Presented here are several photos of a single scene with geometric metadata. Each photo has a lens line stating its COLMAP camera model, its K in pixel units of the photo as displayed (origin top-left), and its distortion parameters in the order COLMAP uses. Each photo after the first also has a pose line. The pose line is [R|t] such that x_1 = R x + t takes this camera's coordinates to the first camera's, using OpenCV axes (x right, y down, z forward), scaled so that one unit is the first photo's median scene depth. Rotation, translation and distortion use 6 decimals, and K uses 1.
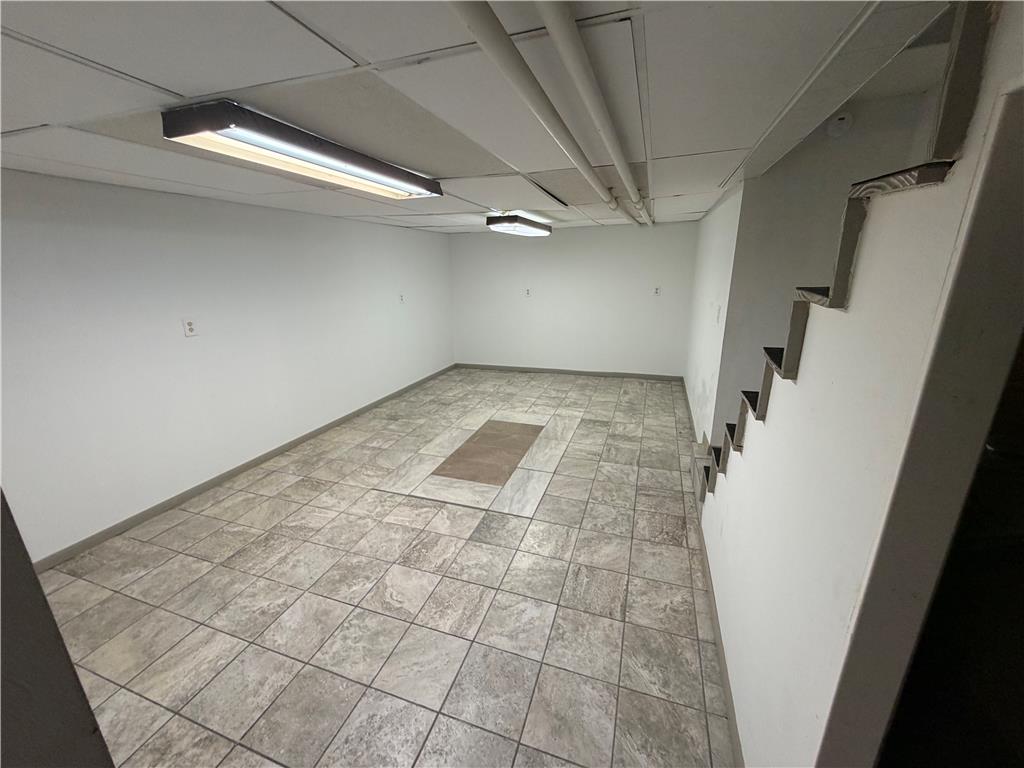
lens RADIAL K [[409.7, 0, 511.5], [0, 409.7, 383.8], [0, 0, 1]] dist [0.001116, 0.000051]
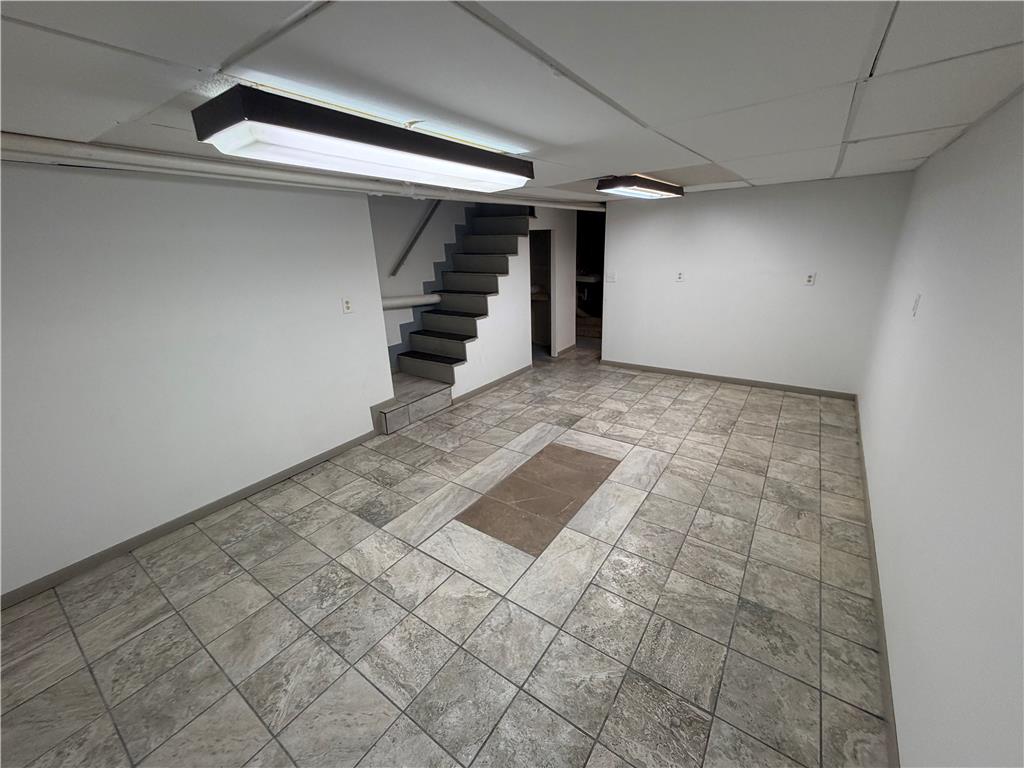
lens RADIAL K [[409.7, 0, 511.1], [0, 409.7, 382.4], [0, 0, 1]] dist [0.001116, 0.000051]
pose [[-0.958292, -0.040748, 0.282872, -0.212147], [0.129467, 0.820501, 0.556792, -0.505474], [-0.254785, 0.570192, -0.781003, 1.701923]]
